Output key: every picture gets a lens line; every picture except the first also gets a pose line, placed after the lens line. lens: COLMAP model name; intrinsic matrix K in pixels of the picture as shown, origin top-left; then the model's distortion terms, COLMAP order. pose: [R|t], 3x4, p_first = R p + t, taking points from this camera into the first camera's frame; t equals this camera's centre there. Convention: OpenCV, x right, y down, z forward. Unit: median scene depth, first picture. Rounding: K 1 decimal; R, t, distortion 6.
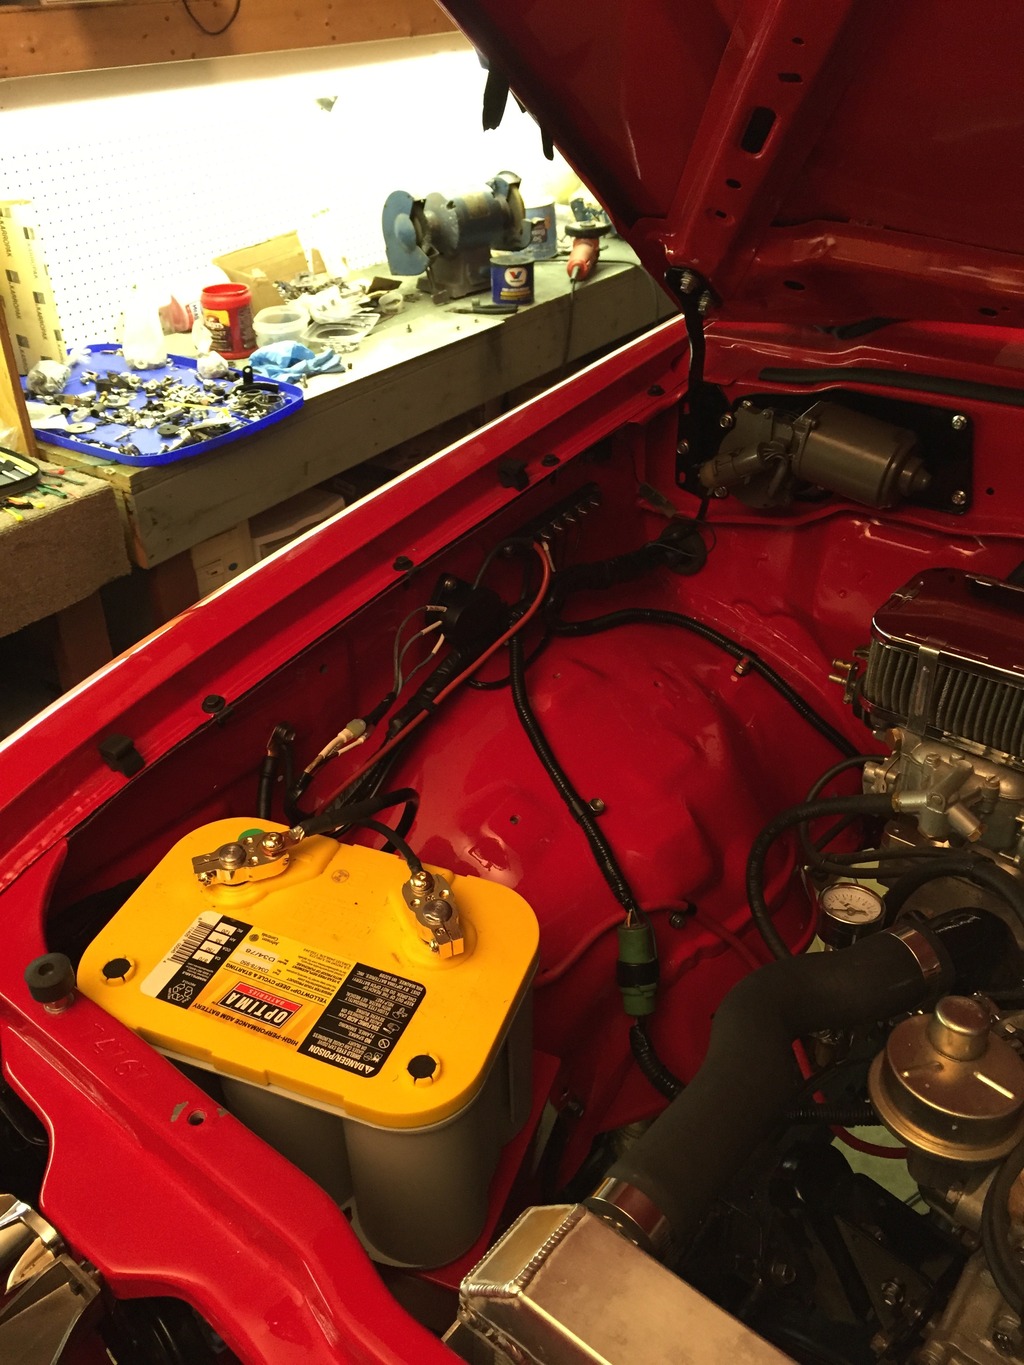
lens RADIAL K [[1166.6, 0, 512.0], [0, 1166.6, 682.5], [0, 0, 1]] dist [0.108052, -0.175936]
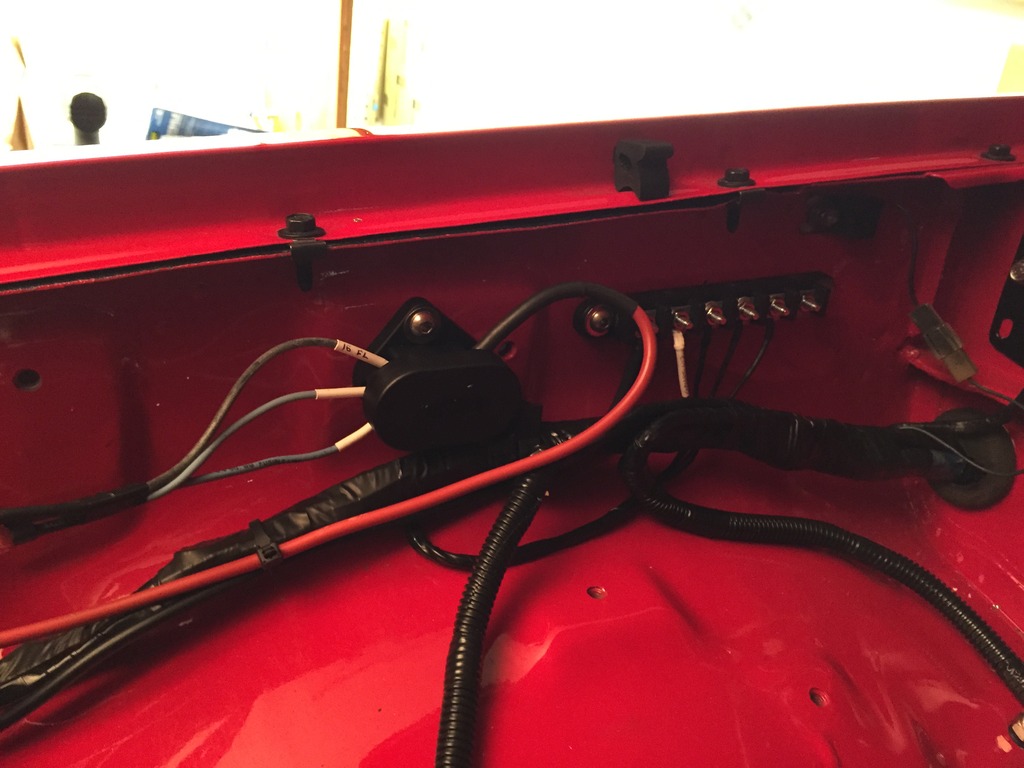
lens RADIAL K [[872.5, 0, 512.0], [0, 872.5, 384.0], [0, 0, 1]] dist [0.083942, -0.130652]
pose [[0.891386, 0.292328, -0.346375, 0.110559], [-0.347298, 0.931567, -0.107552, -0.035447], [0.291231, 0.216166, 0.931910, 0.679790]]
